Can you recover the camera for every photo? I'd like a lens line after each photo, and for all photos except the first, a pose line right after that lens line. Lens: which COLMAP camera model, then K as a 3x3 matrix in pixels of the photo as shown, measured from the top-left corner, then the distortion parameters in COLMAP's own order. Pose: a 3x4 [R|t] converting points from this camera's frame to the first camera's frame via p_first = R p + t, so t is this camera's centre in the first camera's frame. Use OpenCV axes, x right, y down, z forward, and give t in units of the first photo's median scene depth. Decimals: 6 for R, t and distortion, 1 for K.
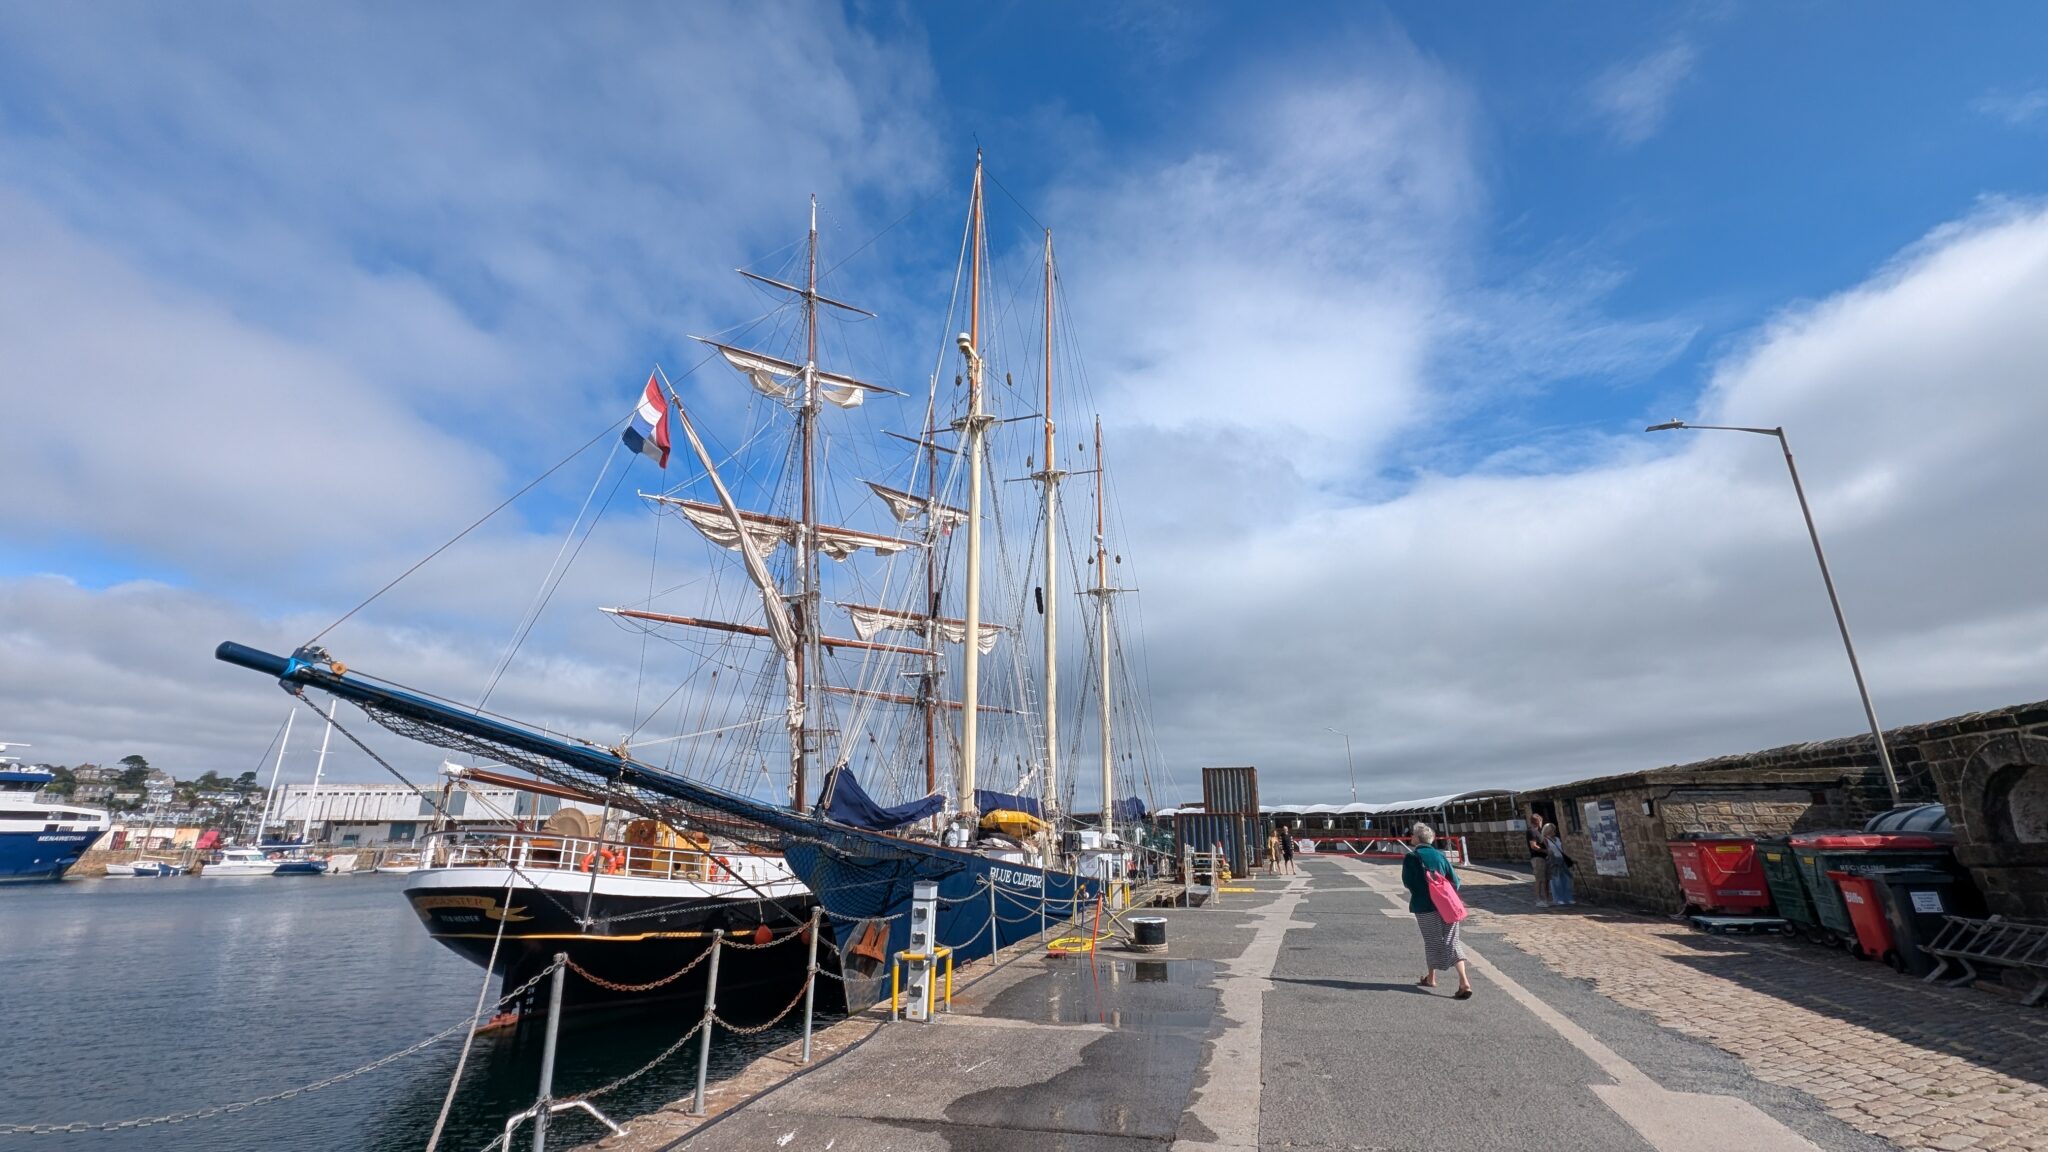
lens RADIAL K [[836.5, 0, 1027.8], [0, 836.5, 576.6], [0, 0, 1]] dist [-0.002497, -0.000212]
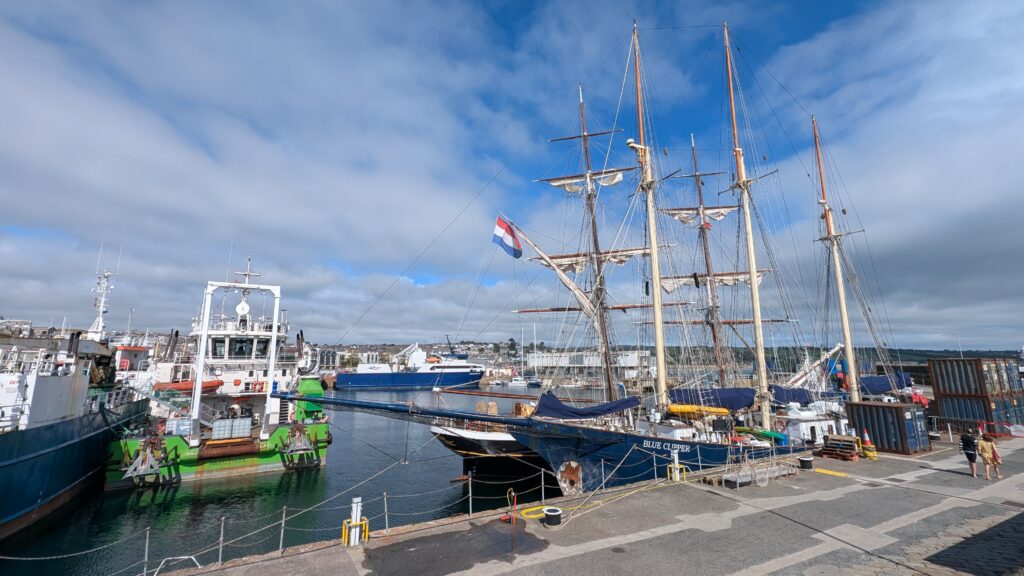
lens RADIAL K [[418.2, 0, 512.8], [0, 418.2, 287.4], [0, 0, 1]] dist [-0.002497, -0.000212]
pose [[0.692291, -0.130722, -0.709680, 0.289279], [0.212982, 0.976659, 0.027864, -0.049439], [0.689473, -0.170439, 0.703973, 0.118895]]
